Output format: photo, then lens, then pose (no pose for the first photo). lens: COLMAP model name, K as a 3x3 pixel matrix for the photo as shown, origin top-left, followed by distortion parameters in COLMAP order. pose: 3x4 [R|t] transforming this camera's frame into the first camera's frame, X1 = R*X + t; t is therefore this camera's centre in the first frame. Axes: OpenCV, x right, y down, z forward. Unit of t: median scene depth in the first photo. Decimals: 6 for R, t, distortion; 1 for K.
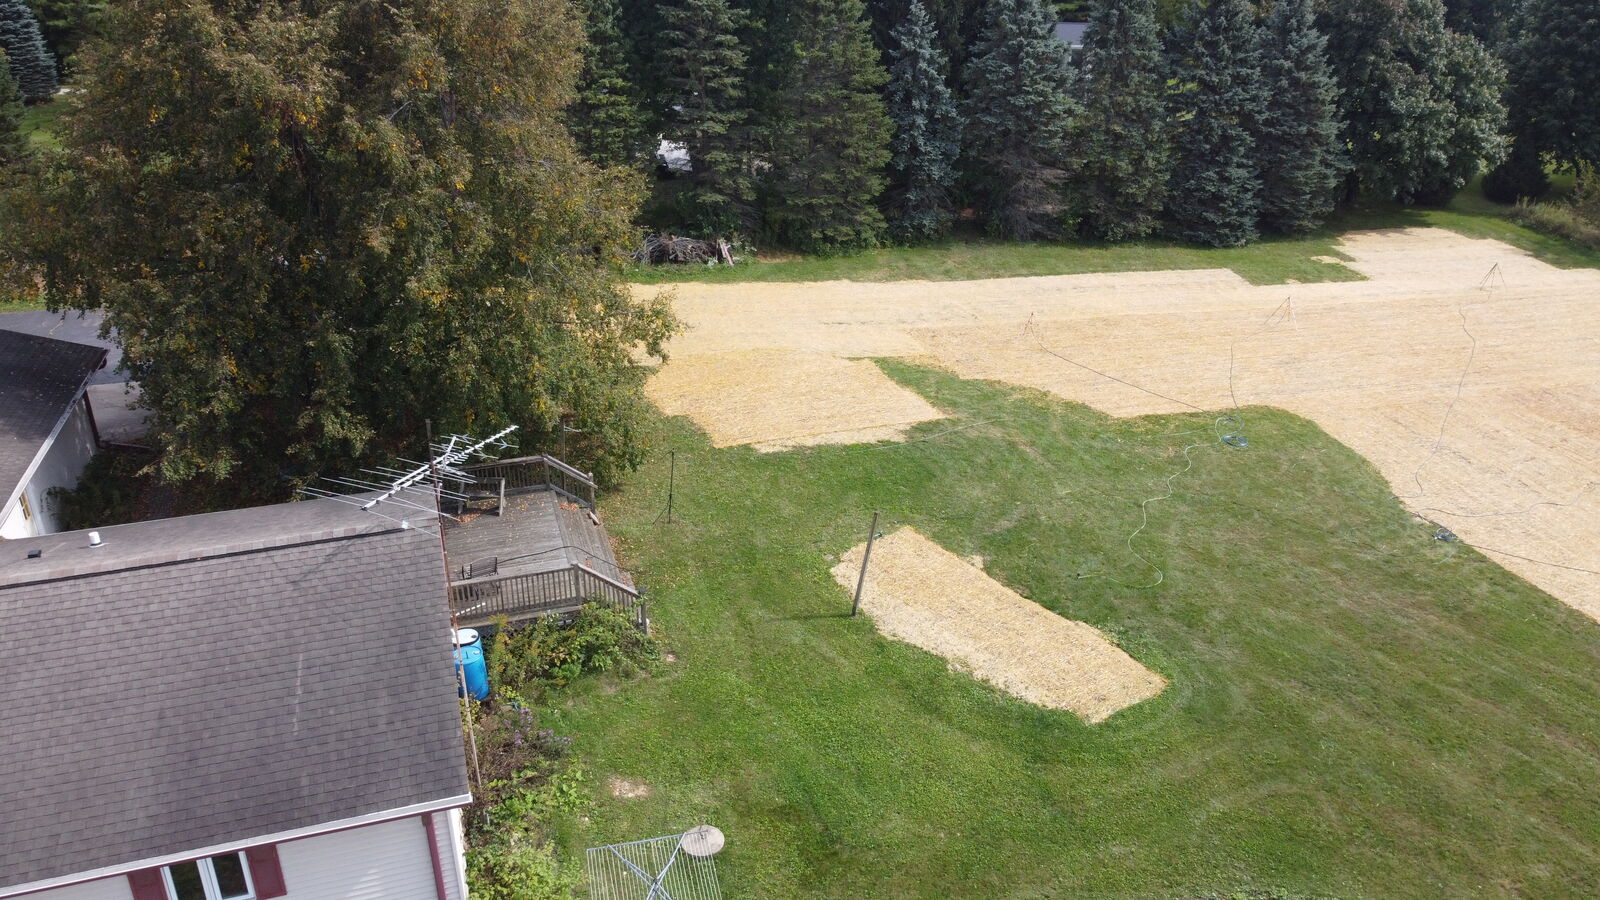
lens RADIAL K [[1218.8, 0, 798.8], [0, 1218.8, 439.6], [0, 0, 1]] dist [0.009158, -0.015810]
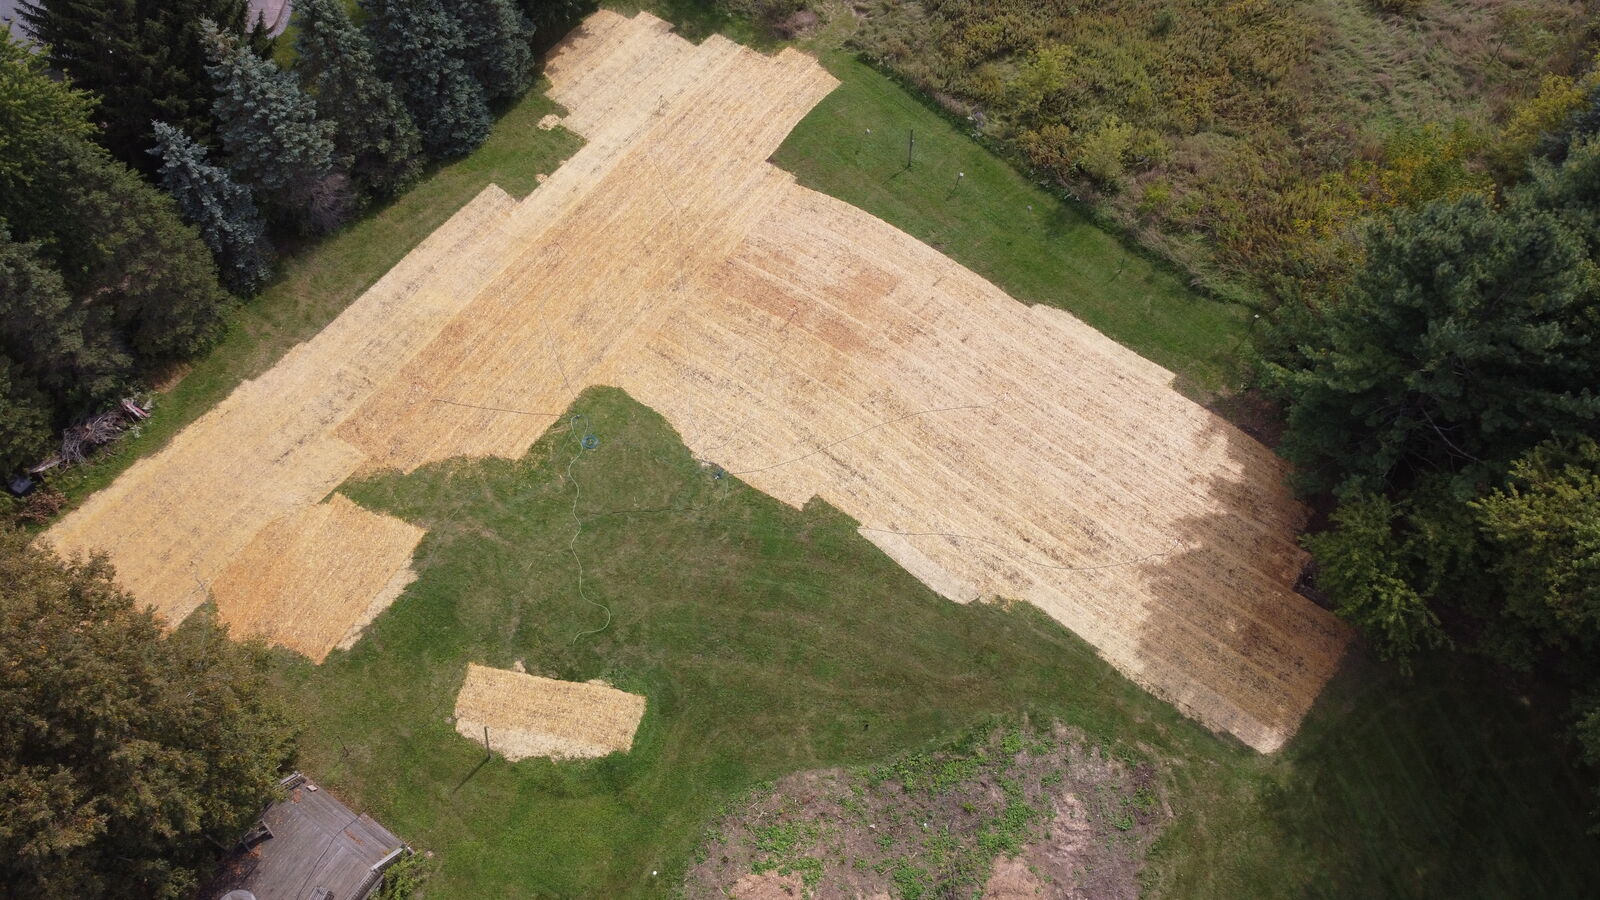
lens RADIAL K [[1218.8, 0, 808.3], [0, 1218.8, 436.9], [0, 0, 1]] dist [0.009158, -0.015810]
pose [[0.771754, -0.527757, 0.354780, 0.009531], [0.256277, 0.768705, 0.586016, -0.631203], [-0.581995, -0.361338, 0.728503, -0.243359]]
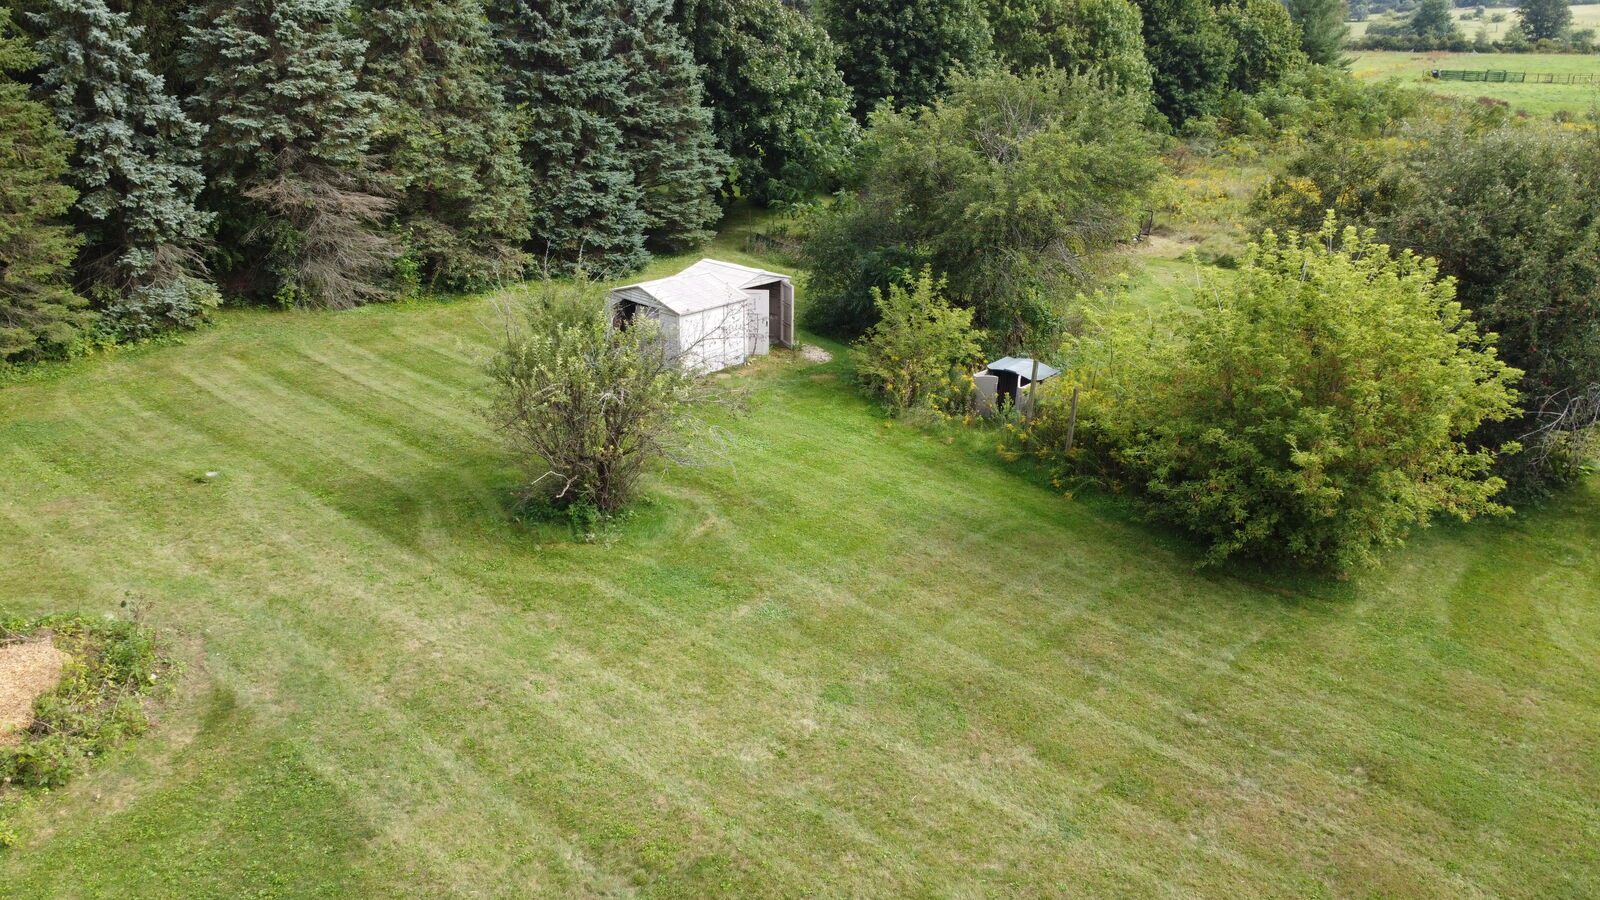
lens RADIAL K [[1218.8, 0, 803.5], [0, 1218.8, 434.2], [0, 0, 1]] dist [0.009158, -0.015810]
pose [[0.815553, -0.206239, 0.540684, 0.021740], [0.242744, 0.970083, 0.003880, -0.044975], [-0.525308, 0.128083, 0.841217, 0.359720]]
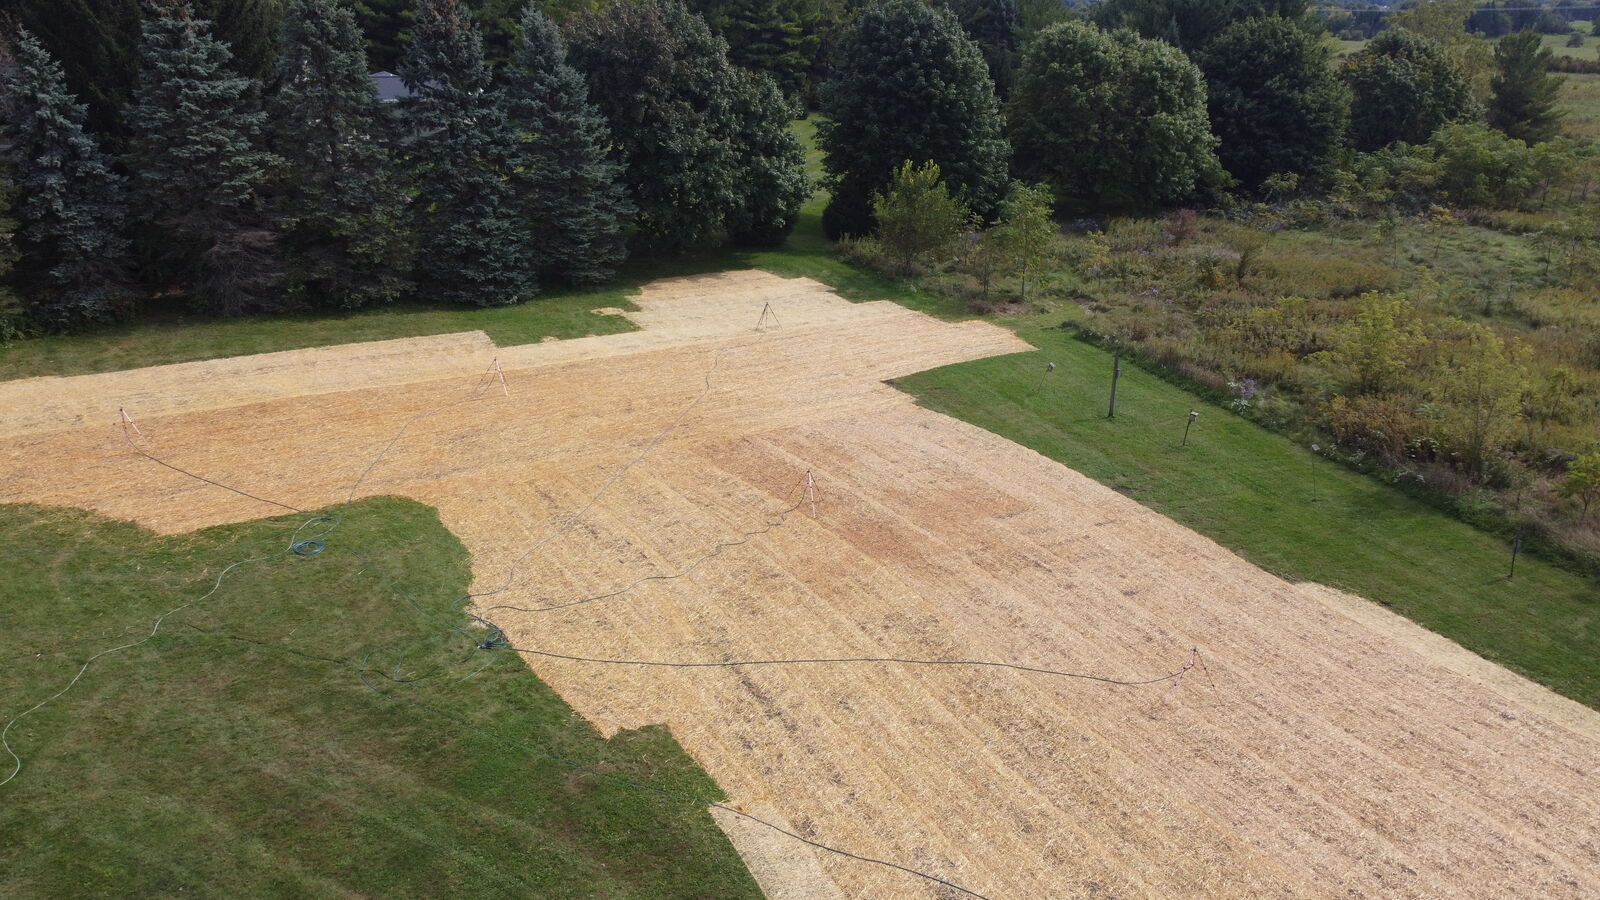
lens RADIAL K [[1218.8, 0, 802.3], [0, 1218.8, 436.8], [0, 0, 1]] dist [0.009158, -0.015810]
pose [[0.950407, -0.104812, 0.292816, 0.318163], [0.121160, 0.991897, -0.038209, -0.000918], [-0.286438, 0.071792, 0.955405, 0.093088]]
